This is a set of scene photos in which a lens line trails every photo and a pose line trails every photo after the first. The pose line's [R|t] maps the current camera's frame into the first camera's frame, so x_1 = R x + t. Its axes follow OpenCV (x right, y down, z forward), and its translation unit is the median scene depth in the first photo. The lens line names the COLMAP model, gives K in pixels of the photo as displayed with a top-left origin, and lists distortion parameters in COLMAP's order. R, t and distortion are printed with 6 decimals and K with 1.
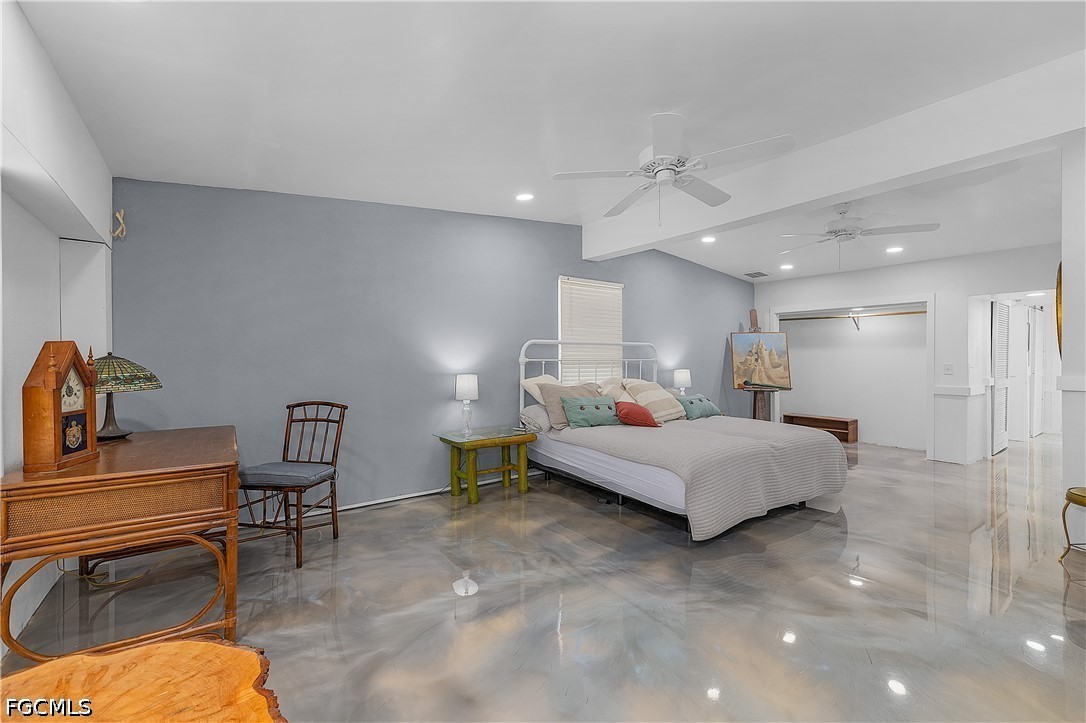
lens RADIAL K [[465.4, 0, 545.7], [0, 465.4, 353.8], [0, 0, 1]] dist [0.003032, 0.000363]
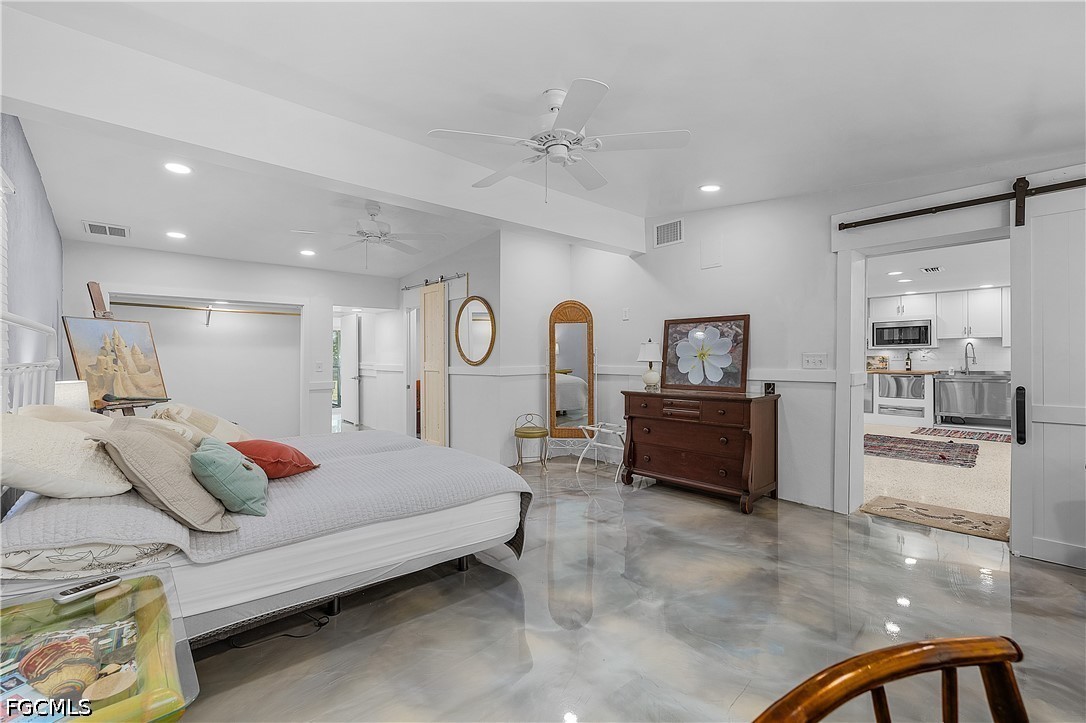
lens RADIAL K [[456.7, 0, 541.4], [0, 456.7, 356.9], [0, 0, 1]] dist [0.000366, -0.000222]
pose [[-0.121275, -0.001291, 0.992618, -0.258423], [-0.002719, 0.999996, 0.000968, 0.004850], [-0.992615, -0.002581, -0.121278, 0.494946]]
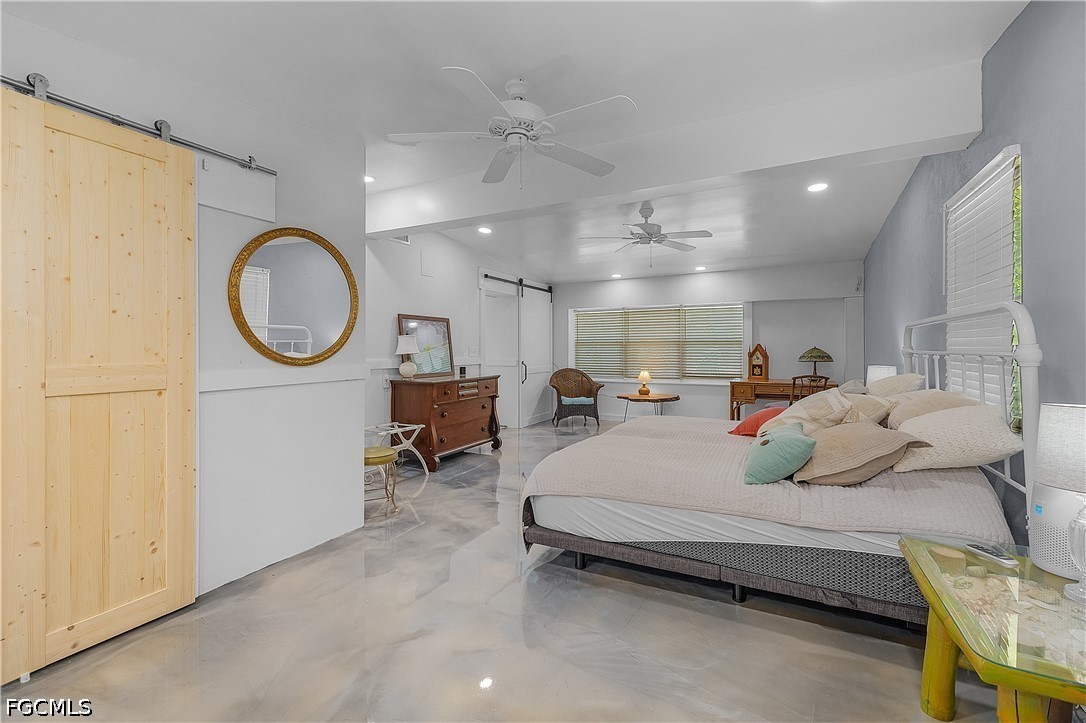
lens RADIAL K [[460.6, 0, 546.2], [0, 460.6, 348.6], [0, 0, 1]] dist [-0.000472, -0.000303]
pose [[-0.889065, -0.000910, -0.457781, 0.569104], [0.002646, 0.999971, -0.007127, 0.010064], [0.457774, -0.007547, -0.889037, 0.996339]]
